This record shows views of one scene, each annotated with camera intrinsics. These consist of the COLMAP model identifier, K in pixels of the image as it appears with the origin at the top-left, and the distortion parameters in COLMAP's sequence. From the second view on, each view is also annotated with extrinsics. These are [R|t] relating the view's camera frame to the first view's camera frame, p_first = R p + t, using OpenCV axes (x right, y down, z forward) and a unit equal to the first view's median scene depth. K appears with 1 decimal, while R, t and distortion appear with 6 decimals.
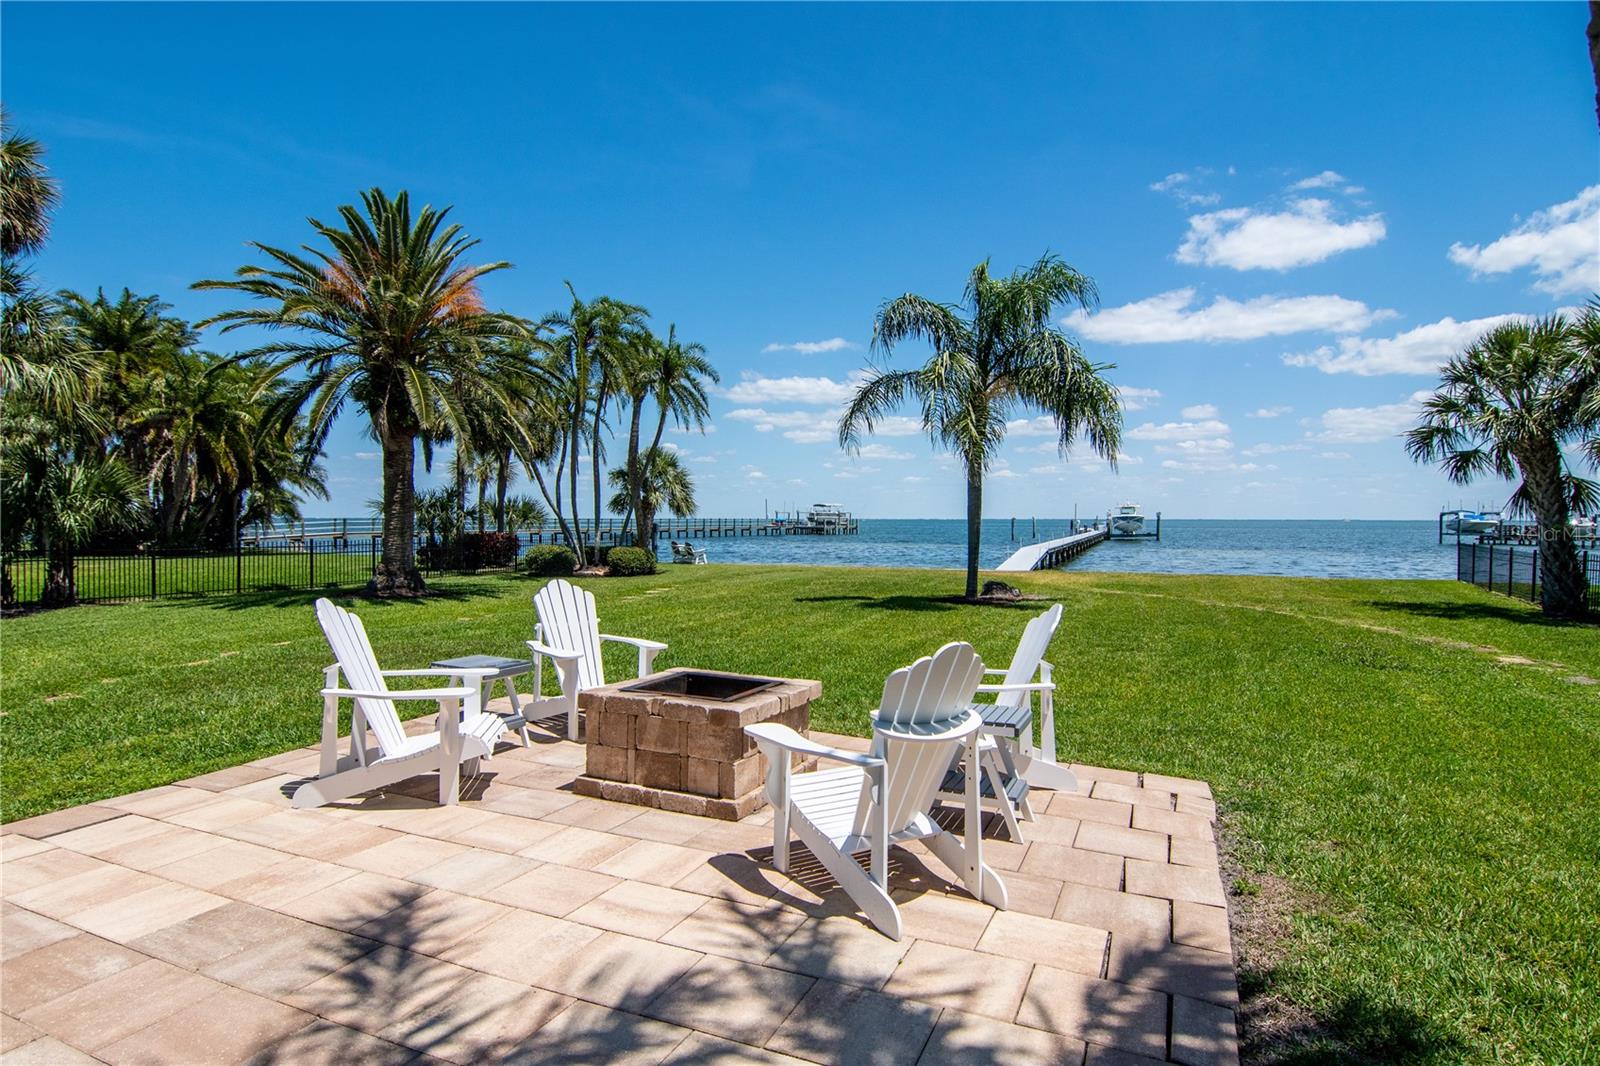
lens RADIAL K [[855.0, 0, 799.8], [0, 855.0, 556.8], [0, 0, 1]] dist [-0.005003, -0.002351]
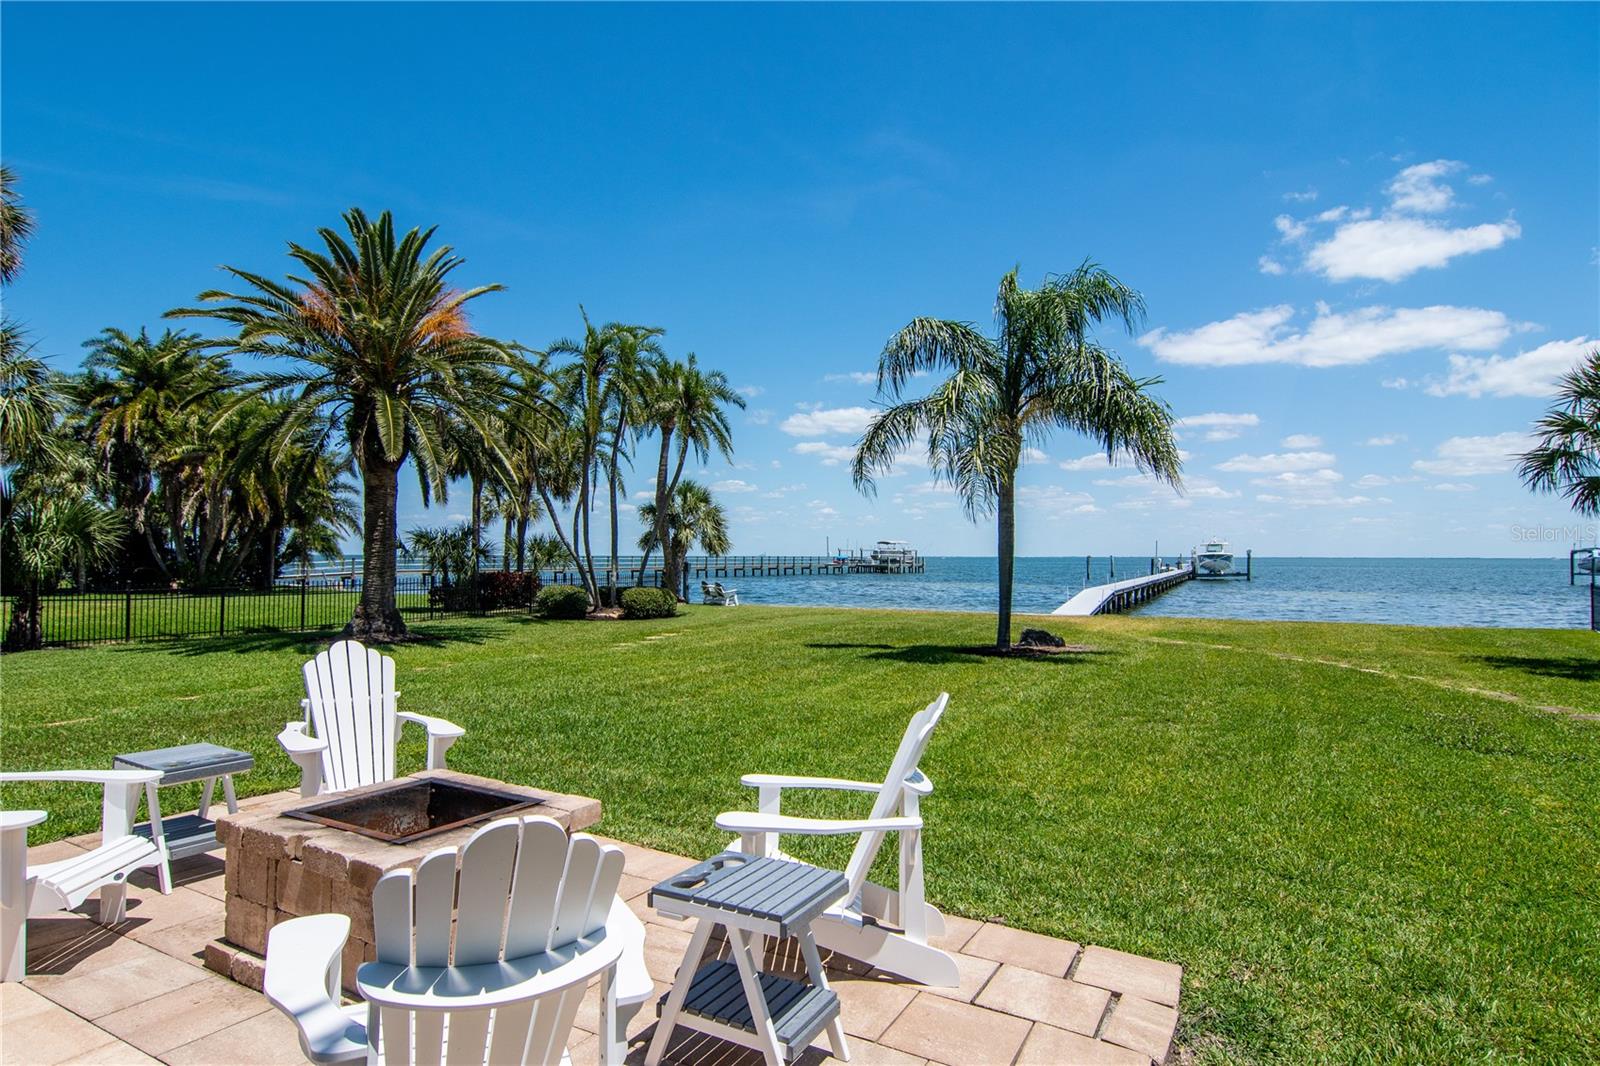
lens RADIAL K [[877.6, 0, 801.4], [0, 877.6, 559.2], [0, 0, 1]] dist [-0.003074, -0.009329]
pose [[0.996739, 0.001248, -0.080684, 0.058581], [-0.004554, 0.999157, -0.040802, -0.005085], [0.080565, 0.041037, 0.995904, 0.071326]]
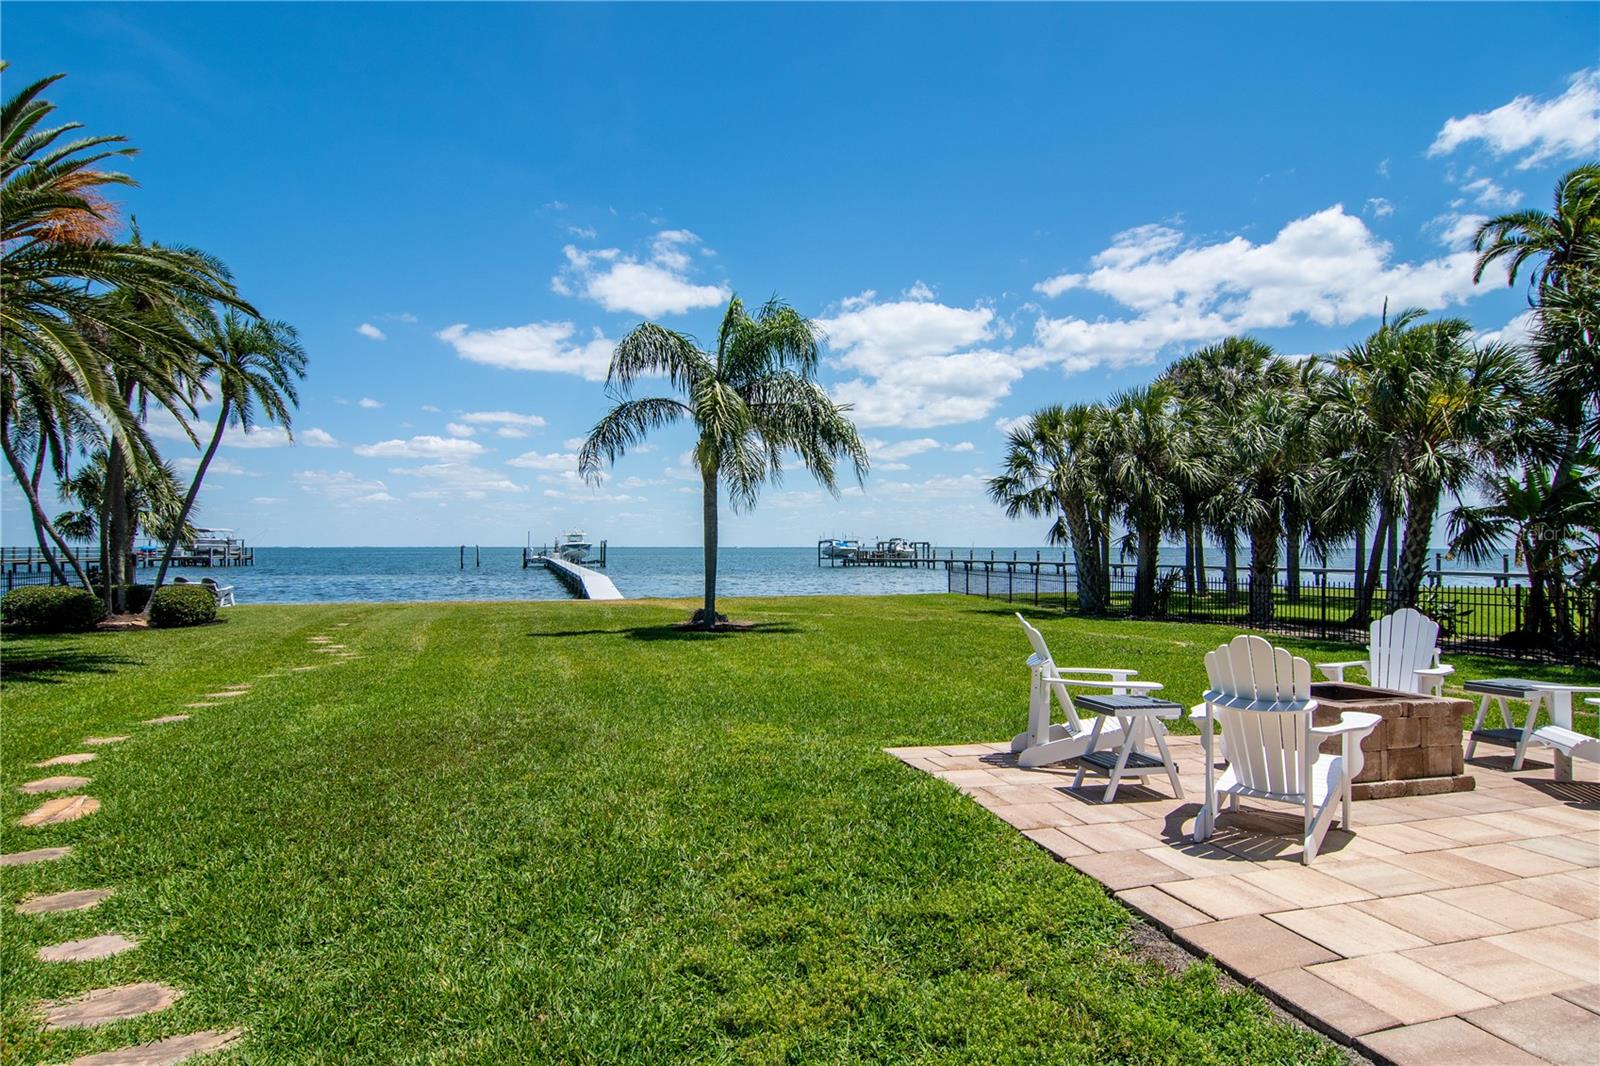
lens RADIAL K [[875.3, 0, 777.8], [0, 875.3, 514.6], [0, 0, 1]] dist [-0.006875, -0.002865]
pose [[0.784113, 0.020998, 0.620263, -0.331778], [0.029136, 0.997080, -0.070588, -0.006354], [-0.619934, 0.073421, 0.781211, 0.121197]]
